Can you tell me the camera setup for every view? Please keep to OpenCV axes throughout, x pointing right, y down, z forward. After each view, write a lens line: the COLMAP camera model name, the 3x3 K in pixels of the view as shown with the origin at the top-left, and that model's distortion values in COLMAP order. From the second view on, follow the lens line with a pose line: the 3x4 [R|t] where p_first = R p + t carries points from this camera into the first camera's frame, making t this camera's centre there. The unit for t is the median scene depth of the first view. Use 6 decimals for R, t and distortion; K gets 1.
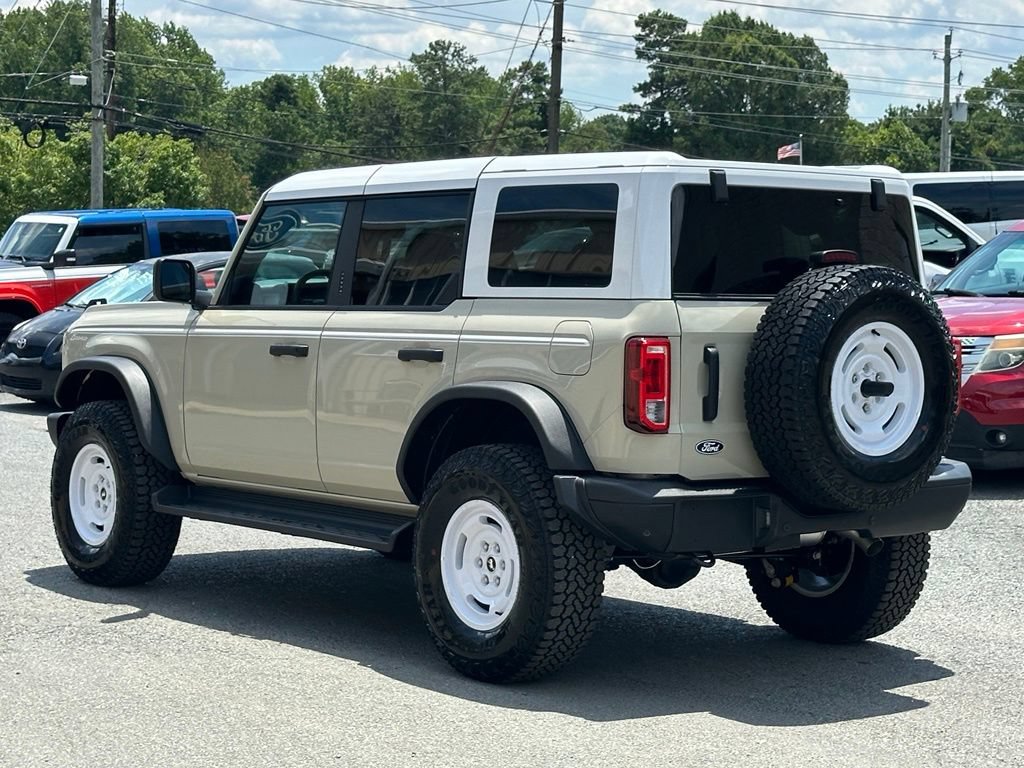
lens RADIAL K [[2101.6, 0, 513.2], [0, 2101.6, 407.0], [0, 0, 1]] dist [0.090616, 0.267253]
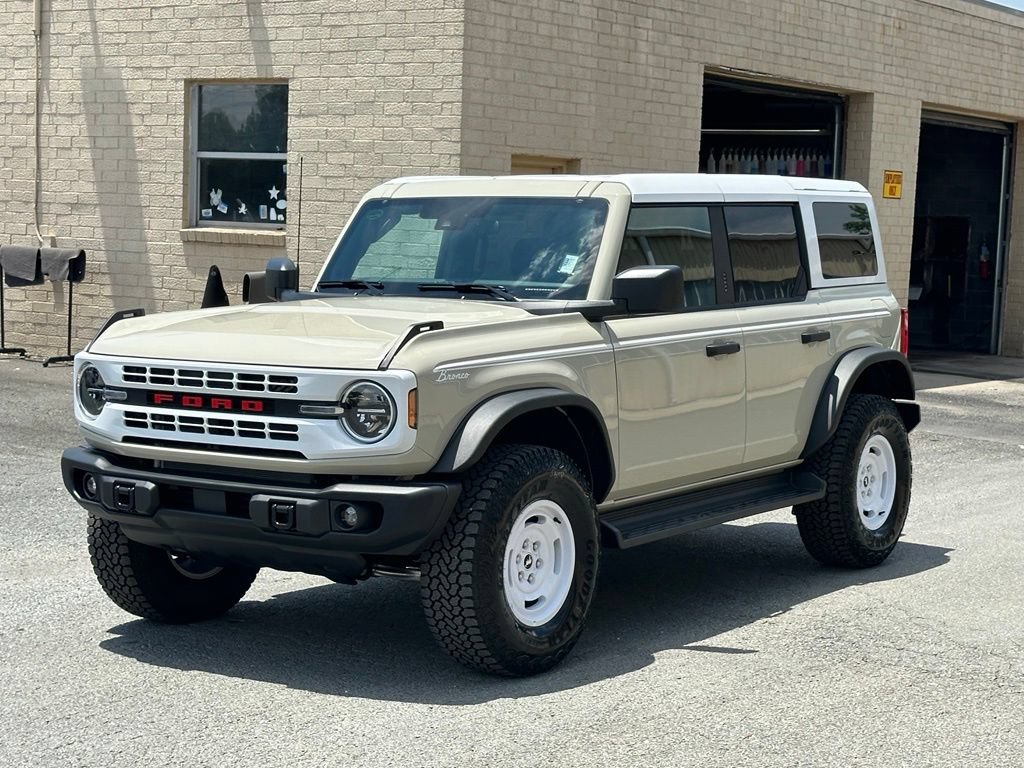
lens RADIAL K [[2101.6, 0, 513.2], [0, 2101.6, 407.0], [0, 0, 1]] dist [0.090616, 0.267253]
pose [[-0.293670, -0.108654, 0.949712, -1.197813], [0.039658, 0.991279, 0.125672, -0.149519], [-0.955084, 0.074570, -0.286800, 1.555716]]
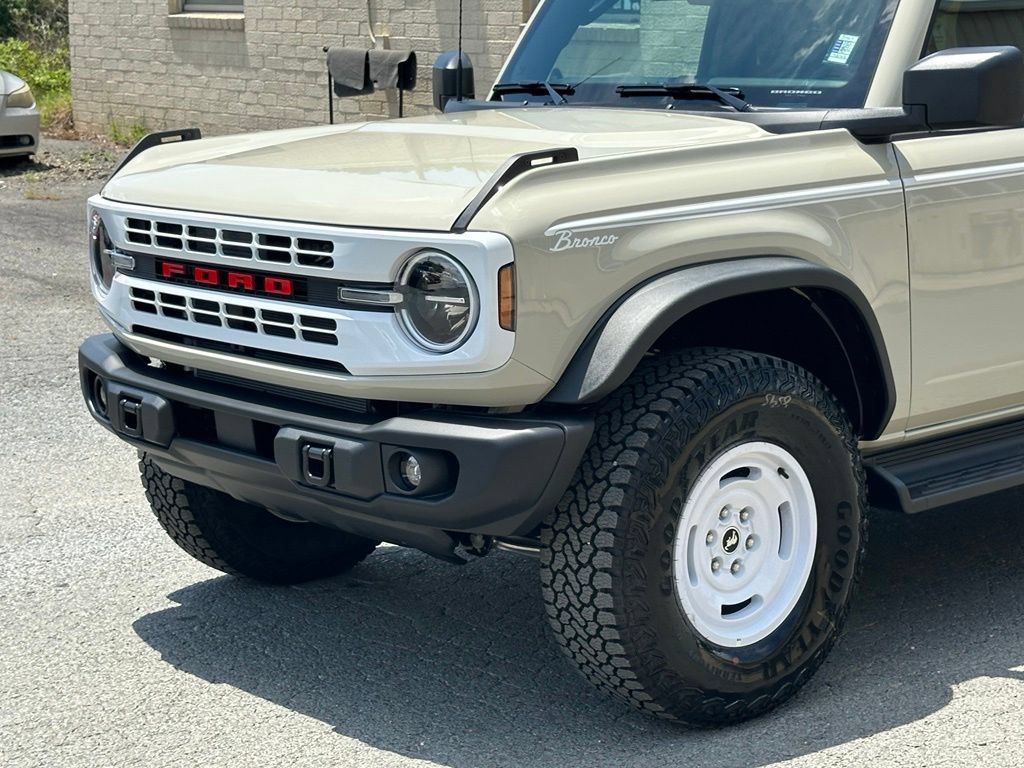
lens RADIAL K [[2101.6, 0, 513.2], [0, 2101.6, 407.0], [0, 0, 1]] dist [0.090616, 0.267253]
pose [[-0.056025, -0.198896, 0.978418, -0.843171], [0.067480, 0.976962, 0.202464, -0.117019], [-0.996146, 0.077367, -0.041313, 1.350406]]
